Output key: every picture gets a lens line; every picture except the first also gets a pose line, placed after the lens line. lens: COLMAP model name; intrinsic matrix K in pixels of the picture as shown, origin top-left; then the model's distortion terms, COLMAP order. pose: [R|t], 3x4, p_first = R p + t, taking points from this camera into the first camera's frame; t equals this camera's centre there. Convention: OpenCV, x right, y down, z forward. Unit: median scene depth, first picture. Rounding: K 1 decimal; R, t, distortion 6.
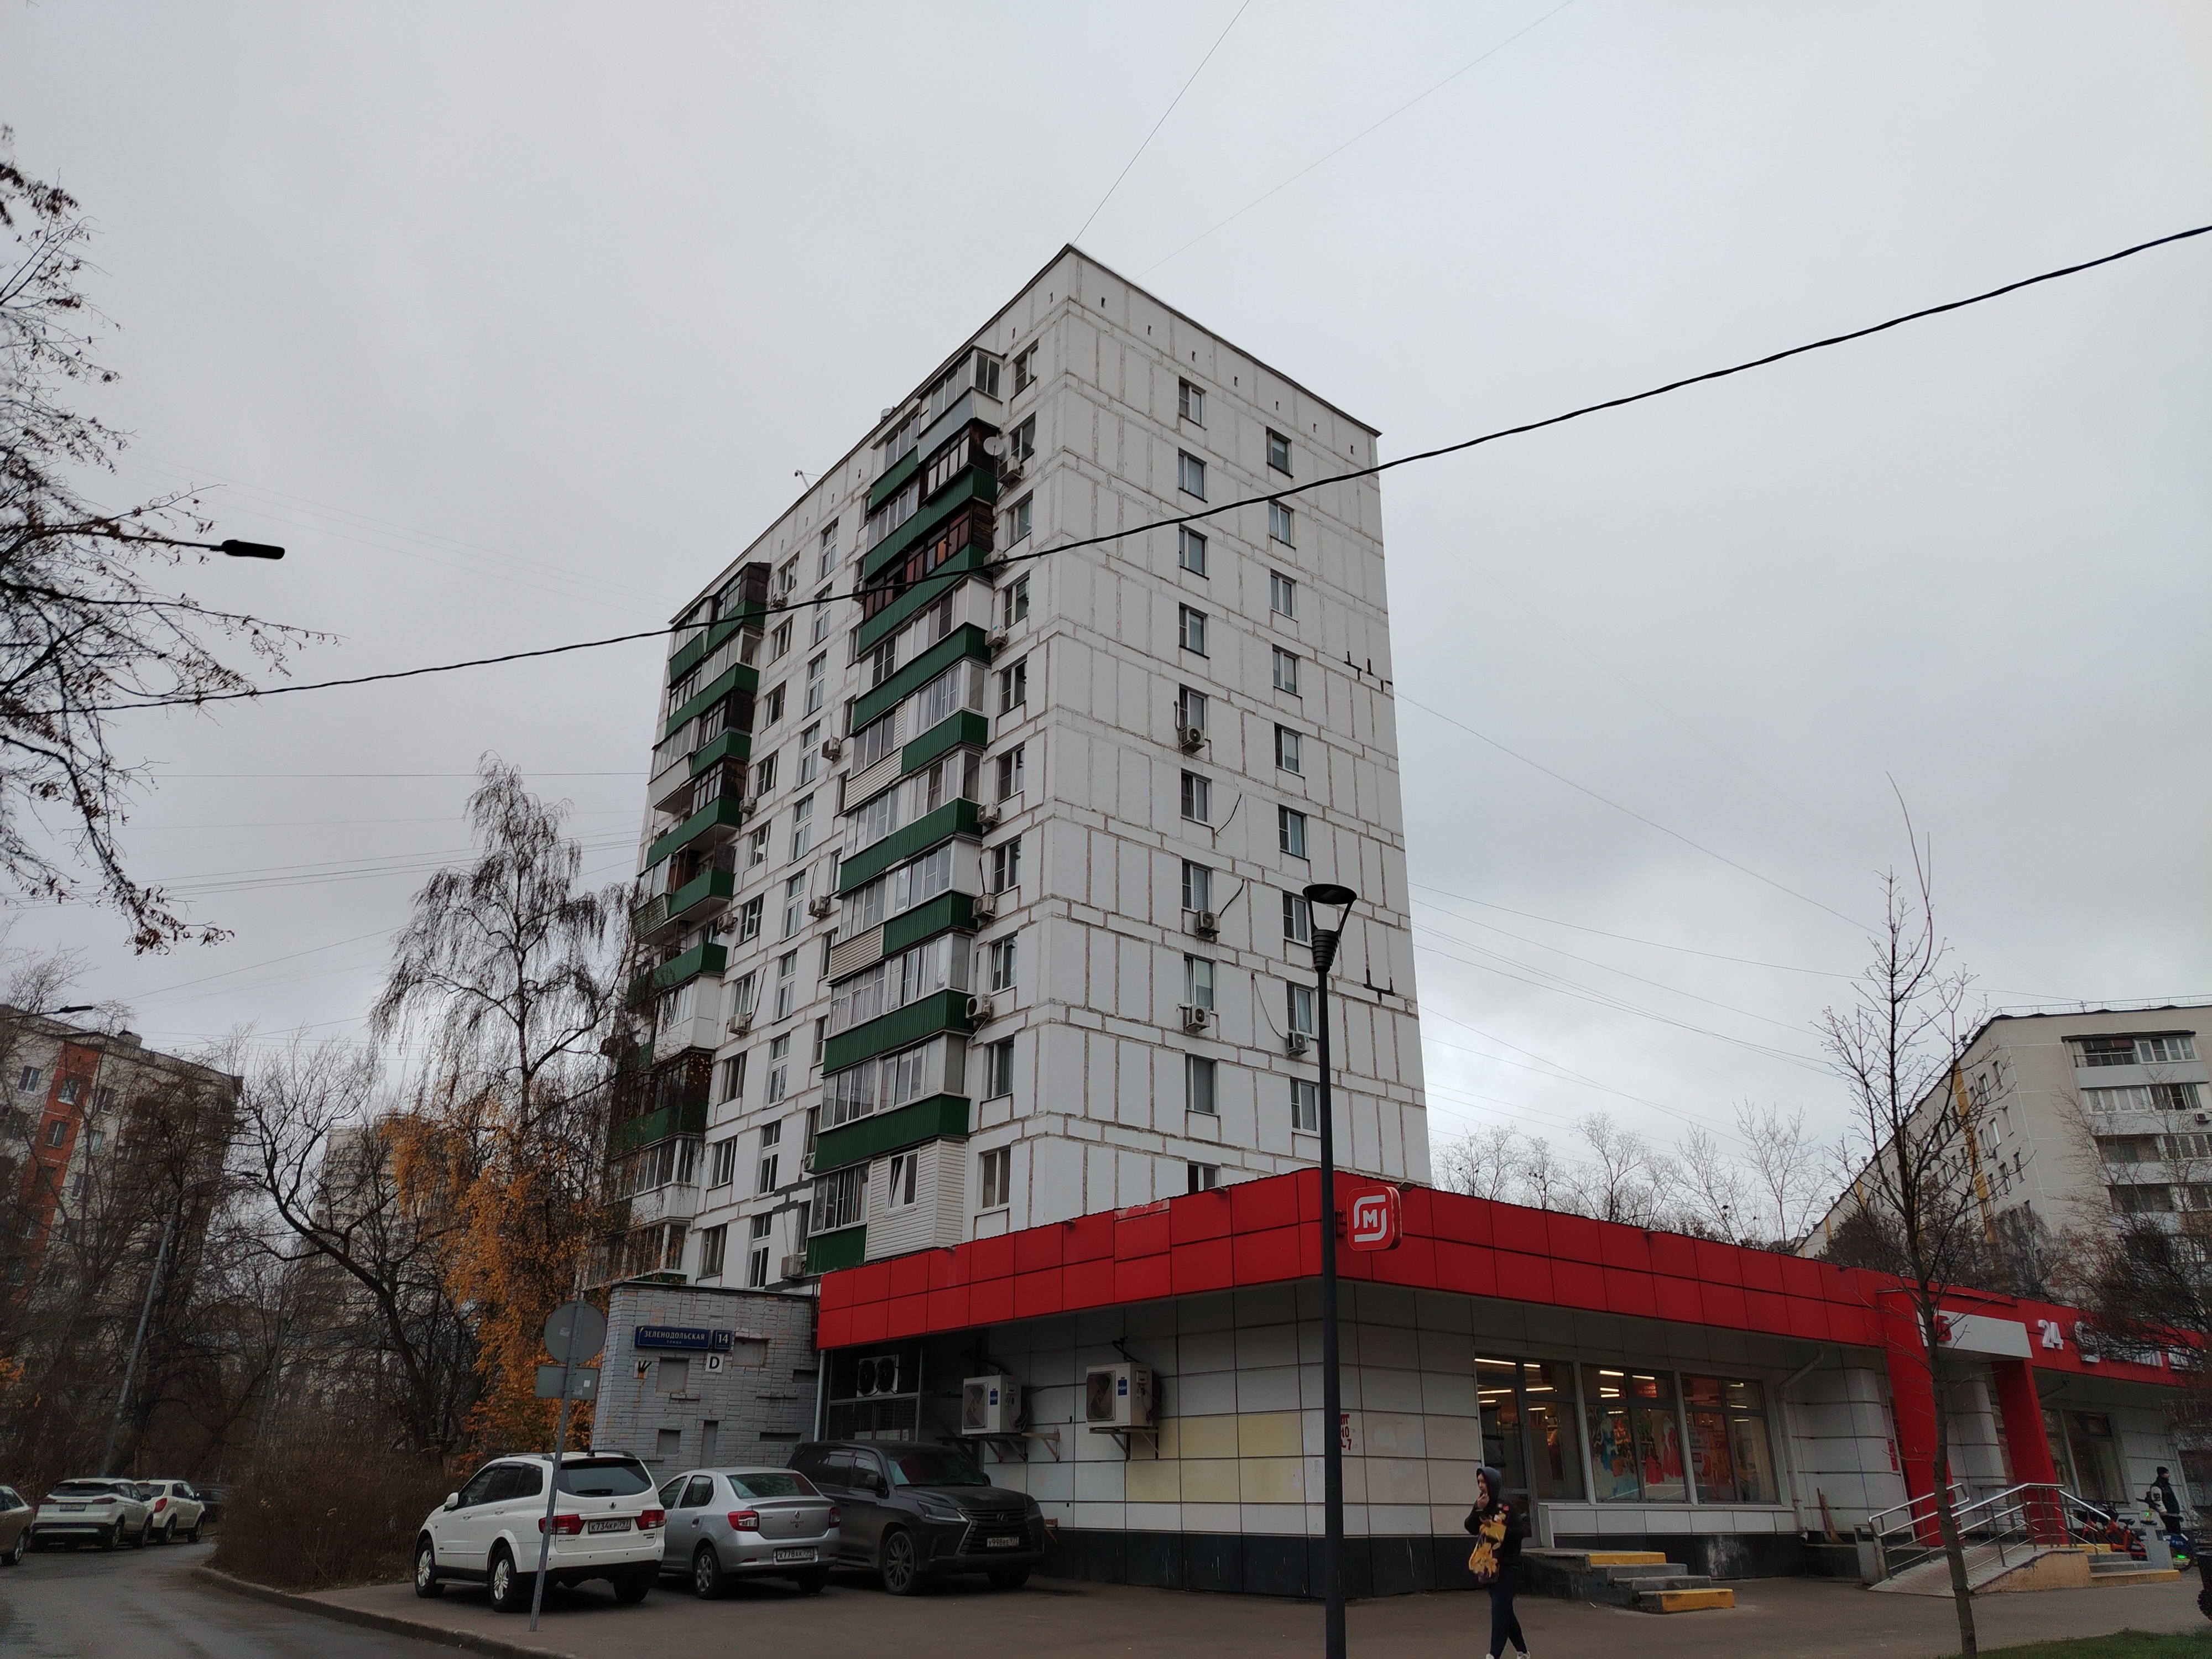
lens RADIAL K [[1550.3, 0, 1118.1], [0, 1550.3, 823.0], [0, 0, 1]] dist [0.035470, -0.031692]
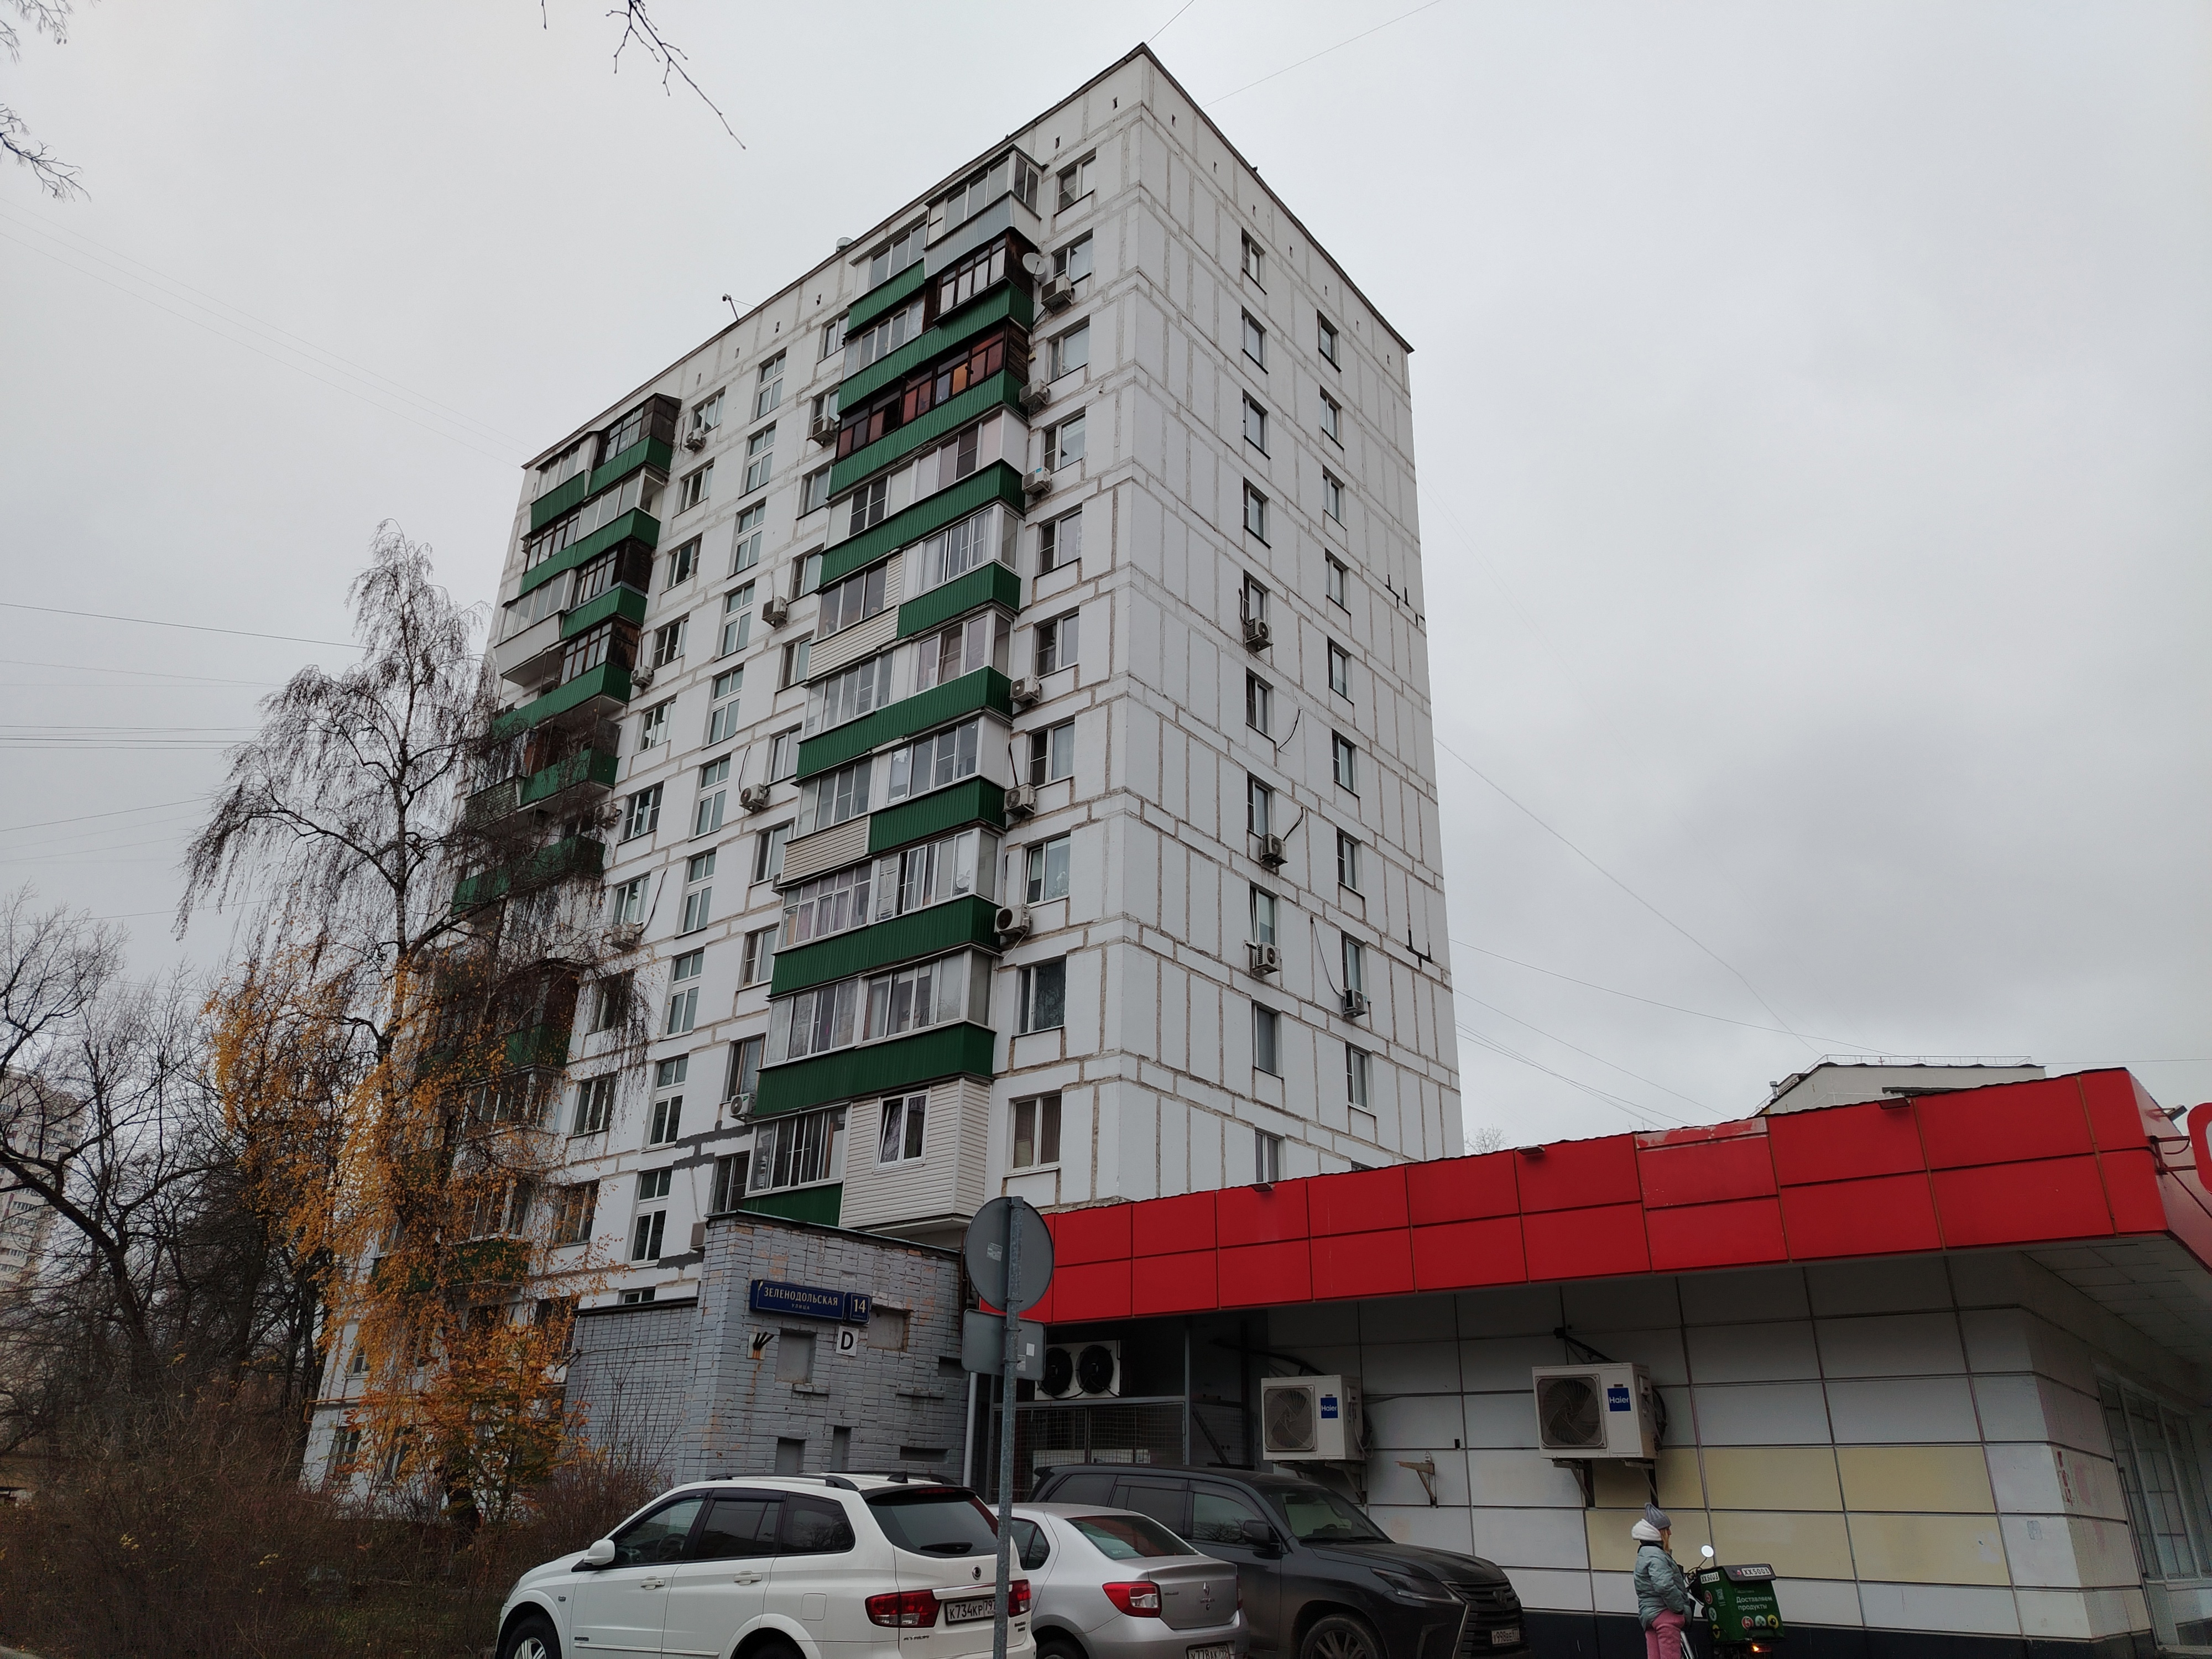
lens RADIAL K [[1550.3, 0, 1114.1], [0, 1550.3, 836.1], [0, 0, 1]] dist [0.035470, -0.031692]
pose [[0.978096, 0.100371, 0.182358, -0.171727], [-0.099315, 0.994944, -0.014940, 0.075082], [-0.182935, -0.003498, 0.983119, 0.187032]]
